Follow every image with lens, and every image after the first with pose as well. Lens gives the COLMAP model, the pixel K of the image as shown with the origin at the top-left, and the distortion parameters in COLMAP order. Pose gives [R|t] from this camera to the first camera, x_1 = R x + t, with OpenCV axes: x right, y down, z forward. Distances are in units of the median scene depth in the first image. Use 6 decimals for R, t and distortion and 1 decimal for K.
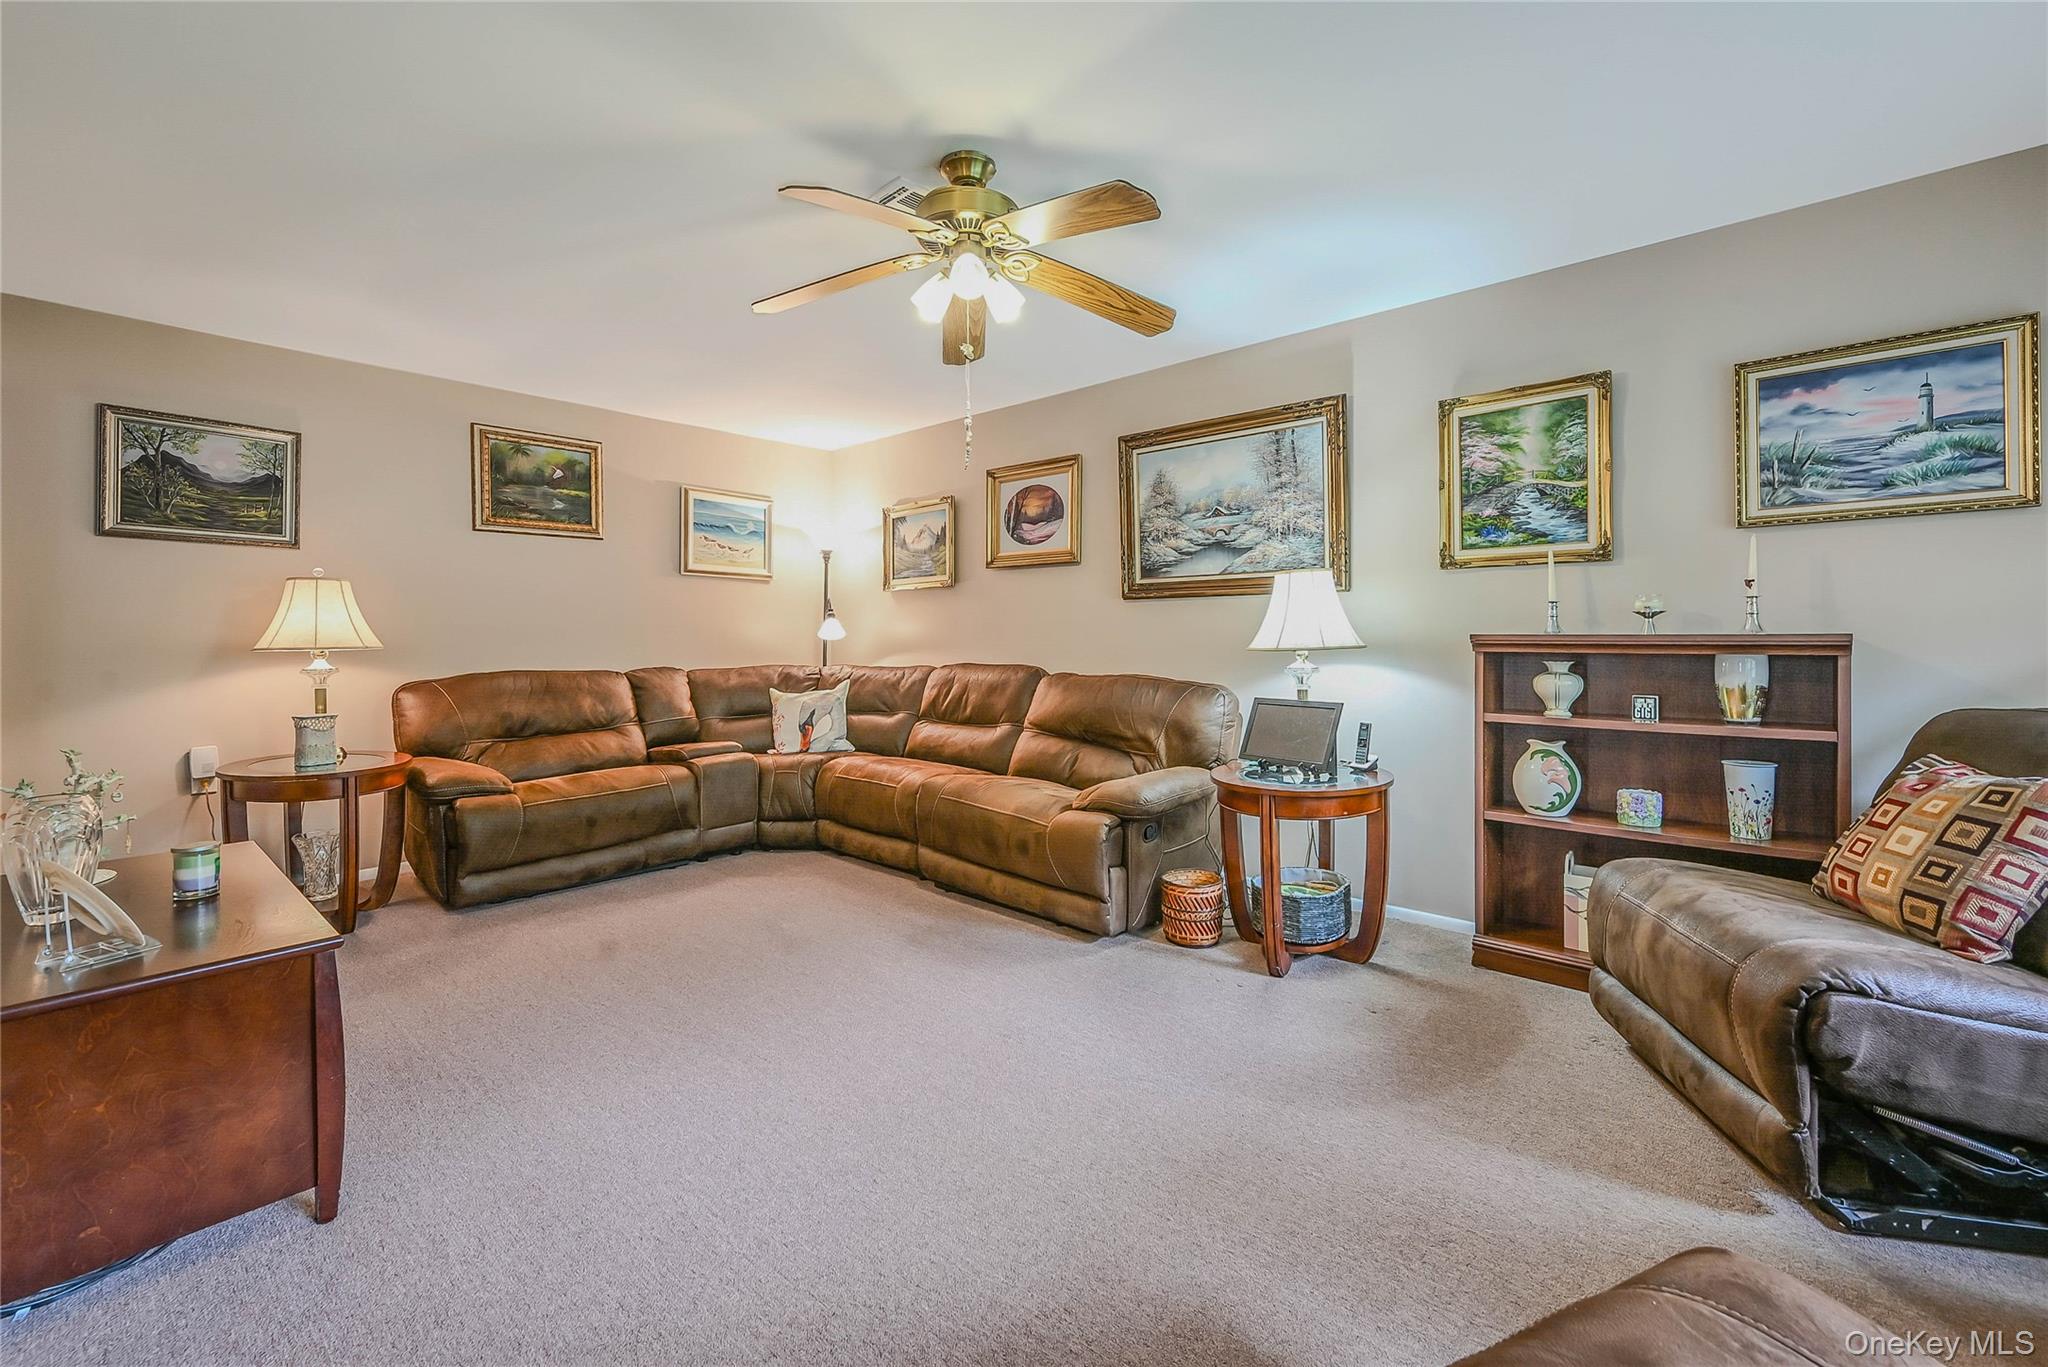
lens RADIAL K [[846.9, 0, 1023.3], [0, 846.9, 652.7], [0, 0, 1]] dist [-0.000168, -0.000302]
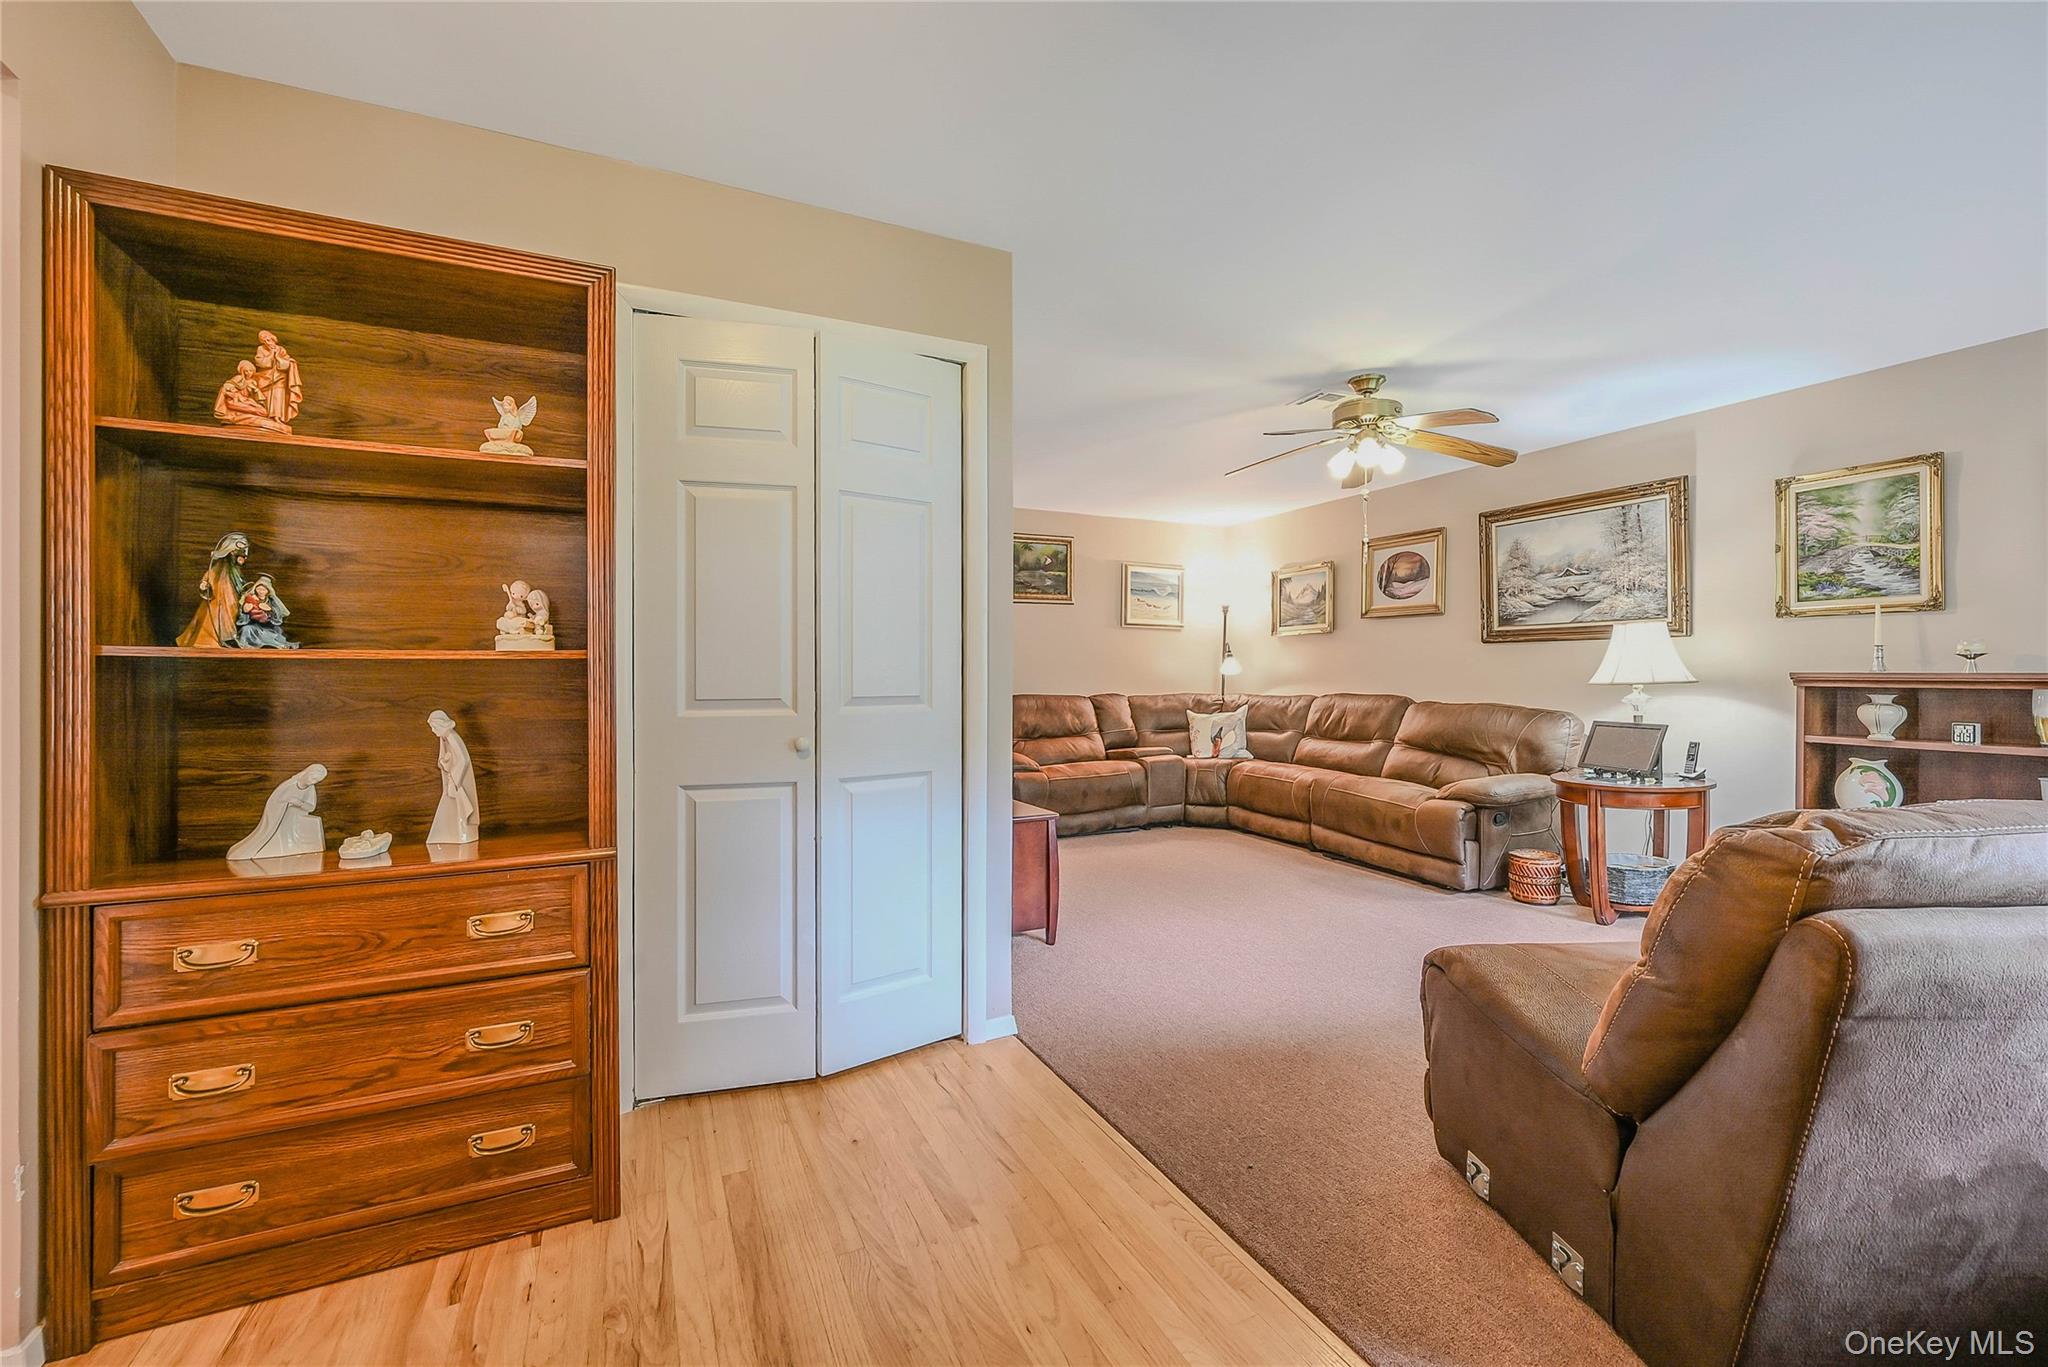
lens RADIAL K [[853.9, 0, 1024.0], [0, 853.9, 683.5], [0, 0, 1]] dist [0.010939, 0.000266]
pose [[0.924091, 0.007431, -0.382099, -0.026332], [-0.009223, 0.999953, -0.002860, 0.007214], [0.382060, 0.006167, 0.924117, -0.479789]]
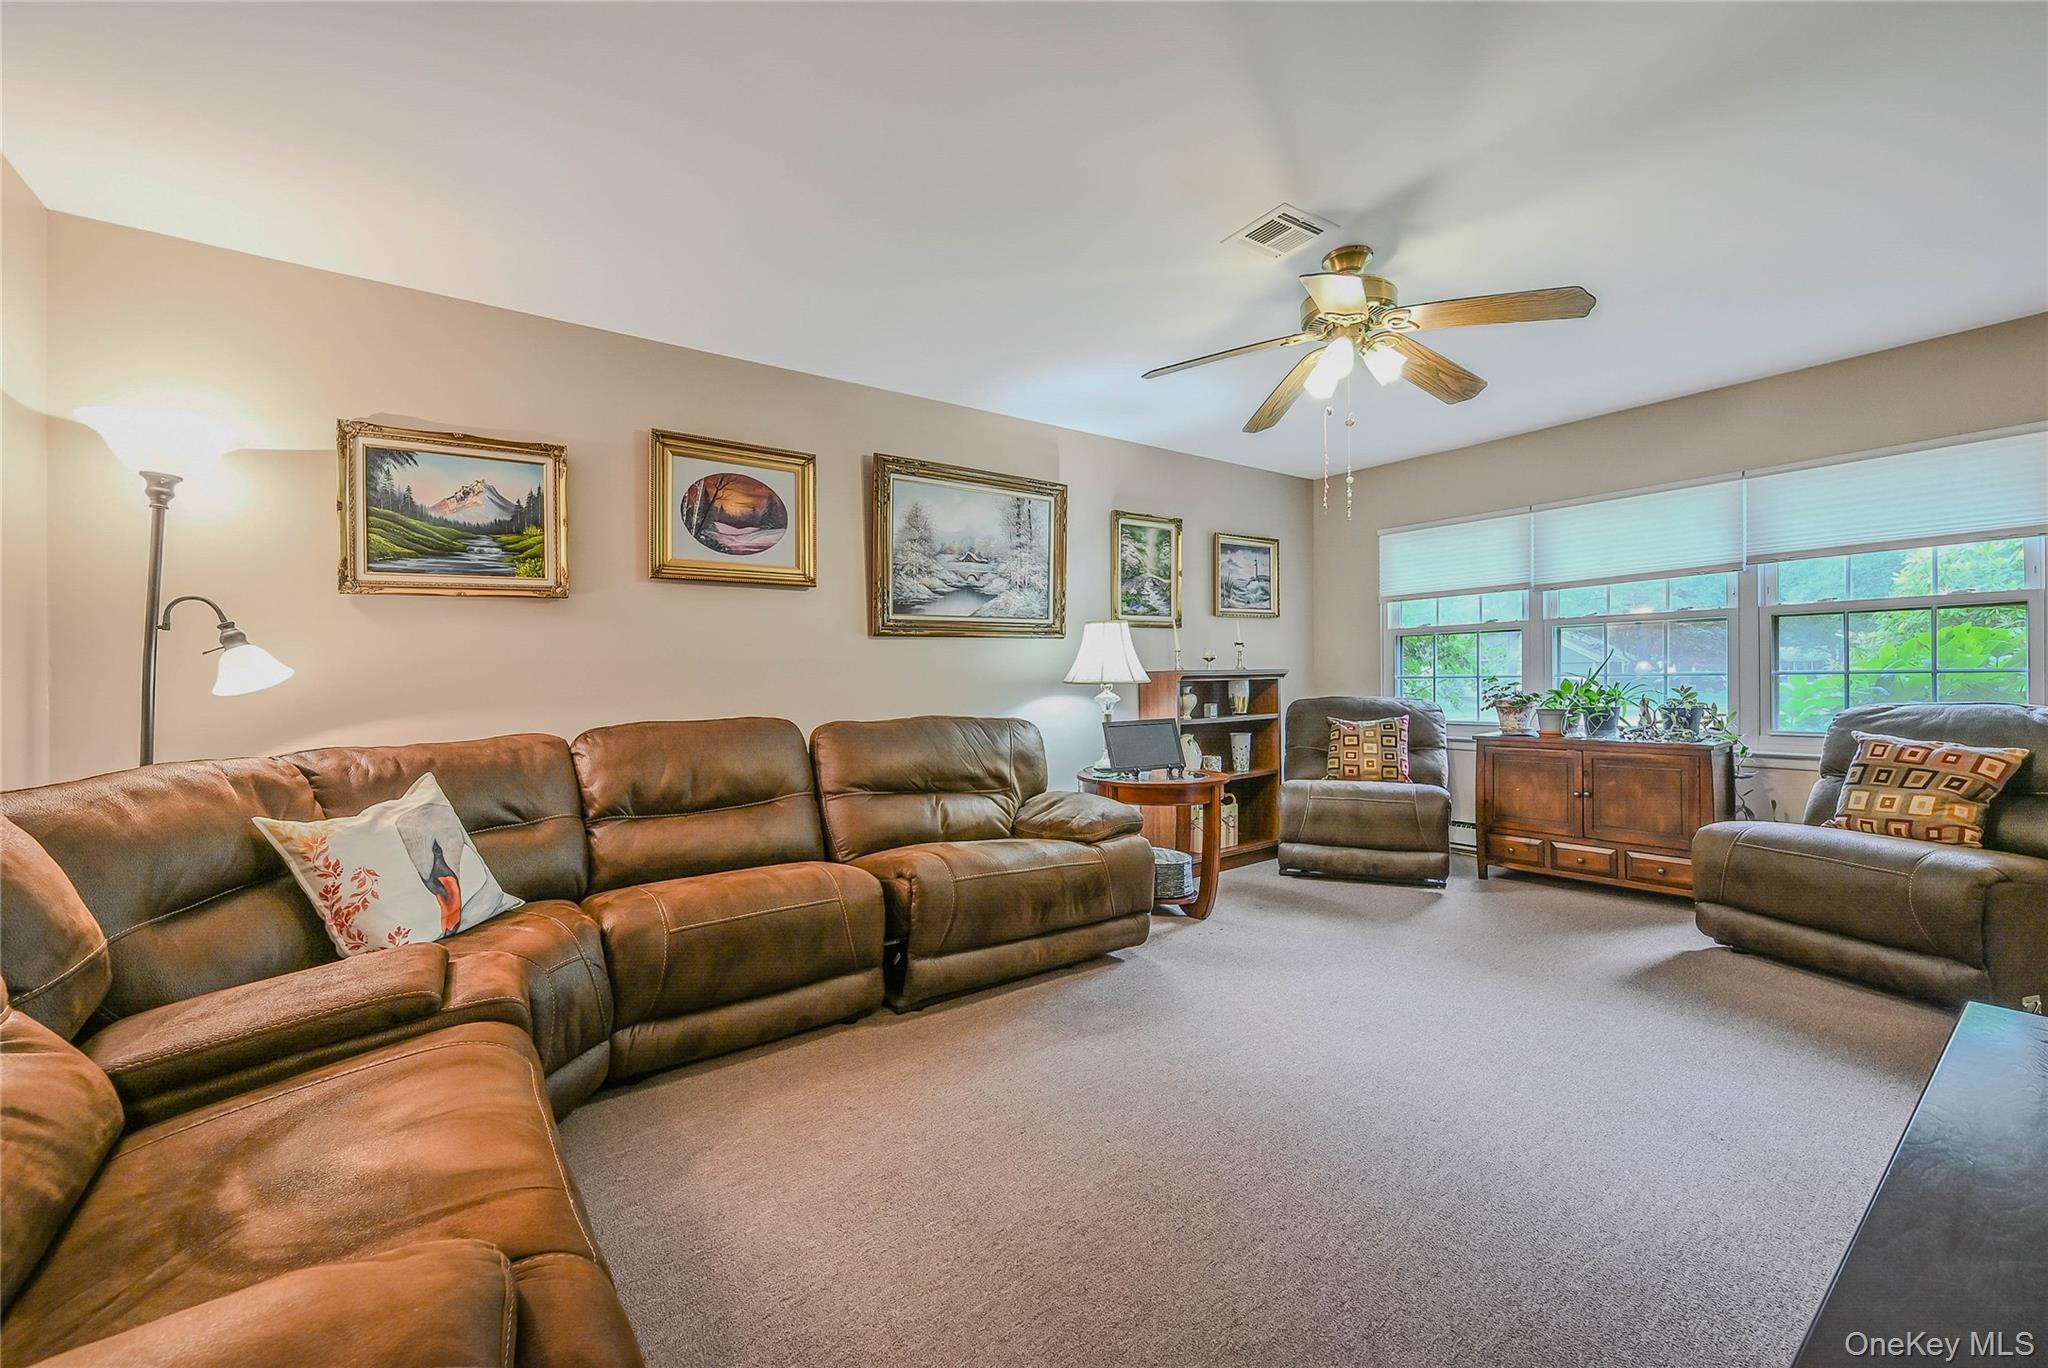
lens RADIAL K [[811.8, 0, 992.5], [0, 811.8, 699.2], [0, 0, 1]] dist [0.000388, -0.000010]
pose [[0.224534, -0.037727, 0.973736, -0.798332], [0.027958, 0.999088, 0.032262, -0.021762], [-0.974065, 0.019979, 0.225384, 0.781091]]
